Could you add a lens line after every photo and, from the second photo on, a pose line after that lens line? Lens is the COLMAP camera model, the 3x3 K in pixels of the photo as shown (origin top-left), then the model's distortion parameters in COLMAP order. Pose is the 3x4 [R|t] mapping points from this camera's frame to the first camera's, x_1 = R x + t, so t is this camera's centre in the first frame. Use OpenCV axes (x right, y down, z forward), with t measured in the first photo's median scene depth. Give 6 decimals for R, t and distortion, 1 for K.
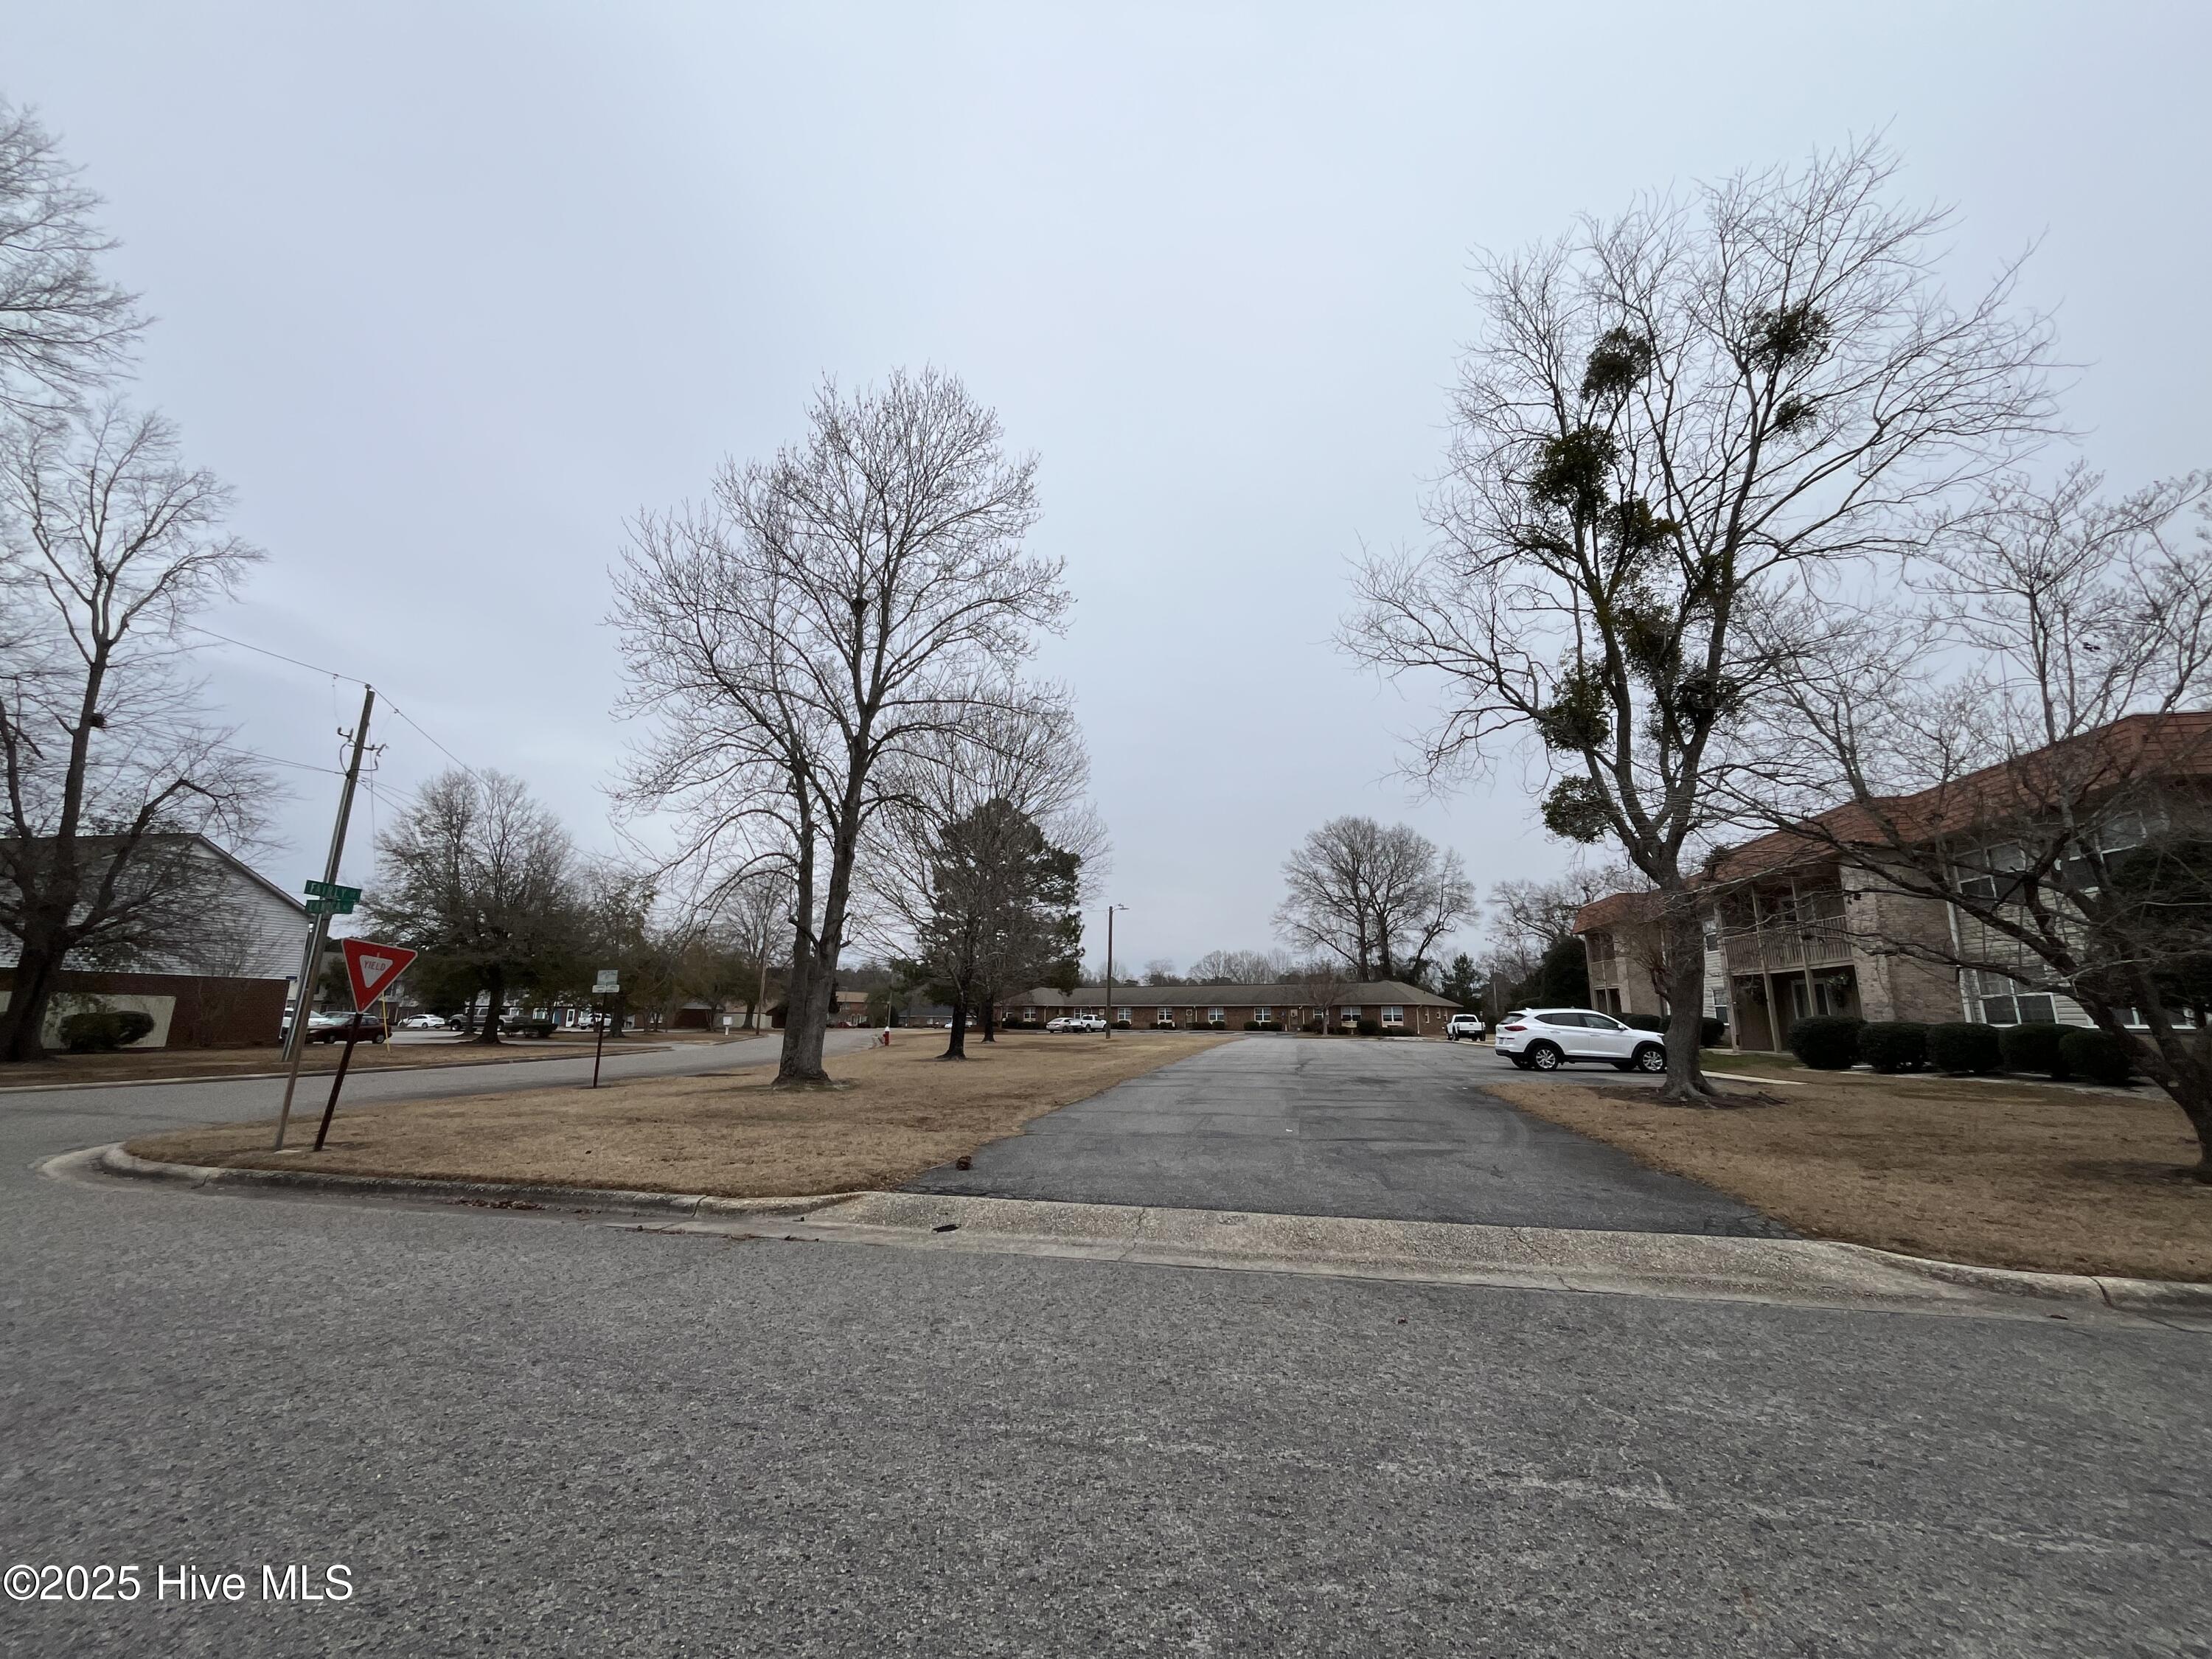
lens RADIAL K [[890.3, 0, 1108.0], [0, 890.3, 816.6], [0, 0, 1]] dist [0.001944, 0.000201]
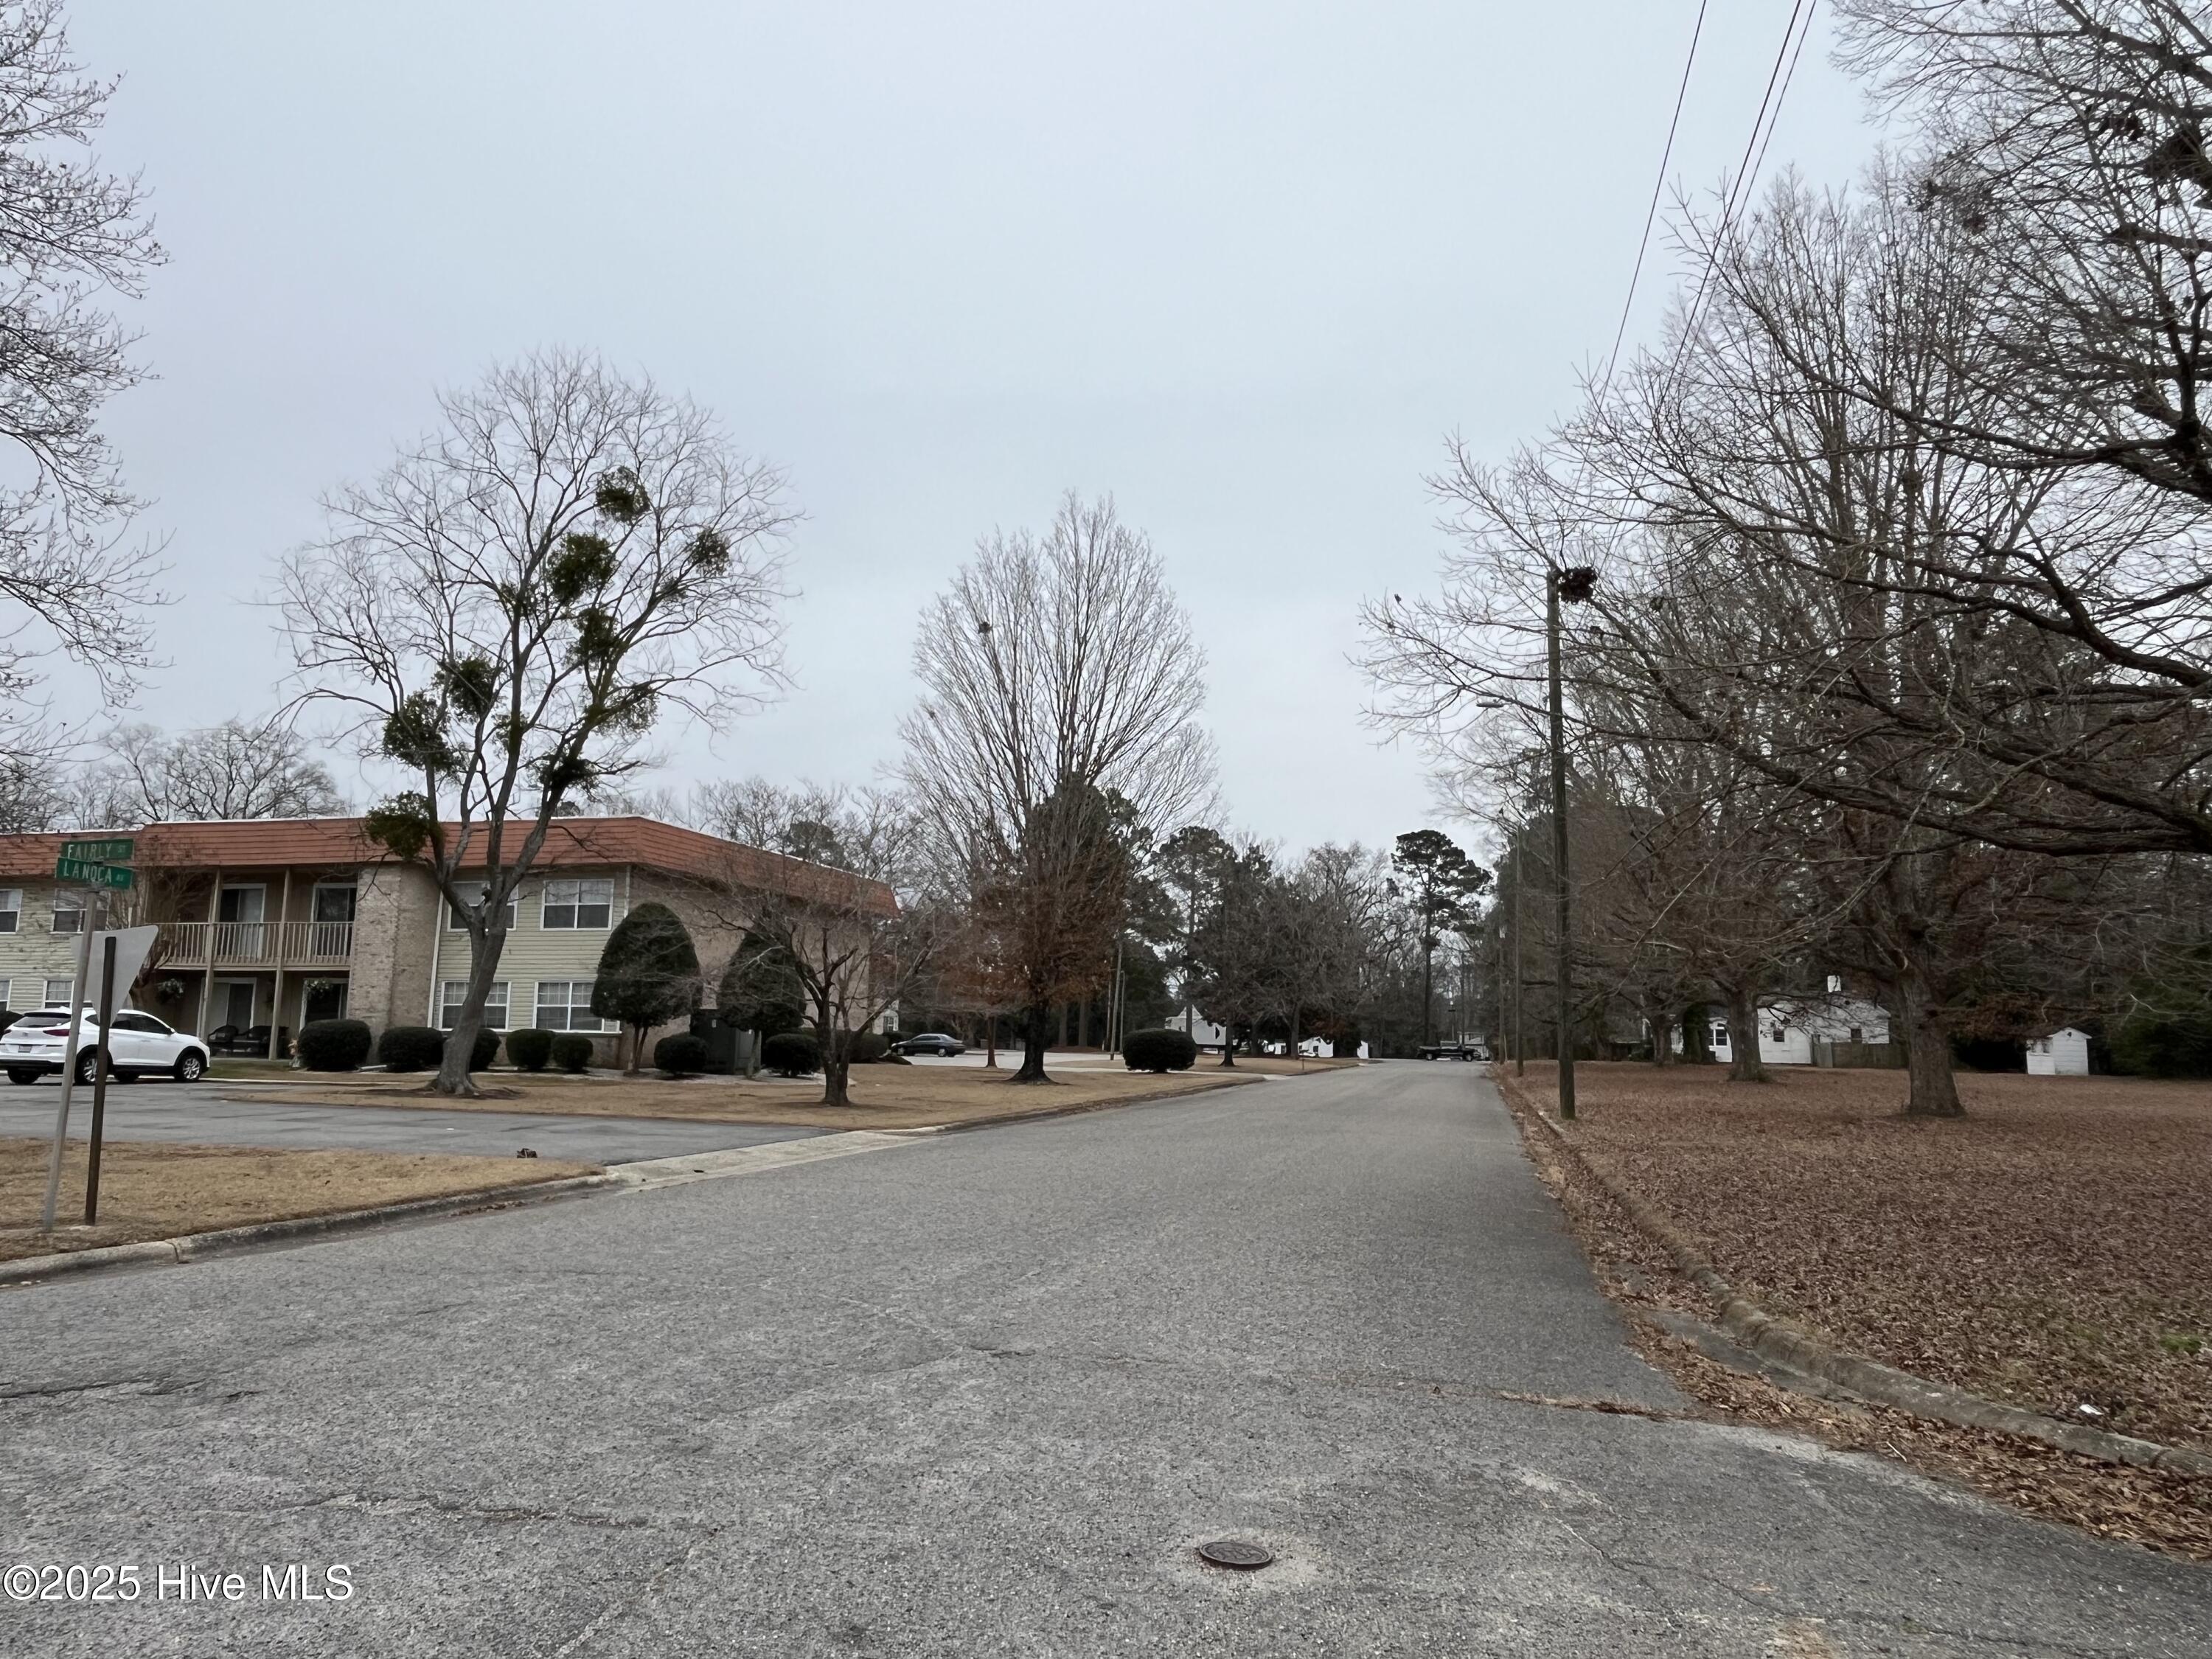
lens RADIAL K [[1430.1, 0, 1106.0], [0, 1430.1, 829.5], [0, 0, 1]] dist [-0.016677, 0.006410]
pose [[0.107765, 0.119184, 0.987007, -1.203072], [-0.220283, 0.970974, -0.093196, -0.032414], [-0.969465, -0.207378, 0.130891, 0.015997]]
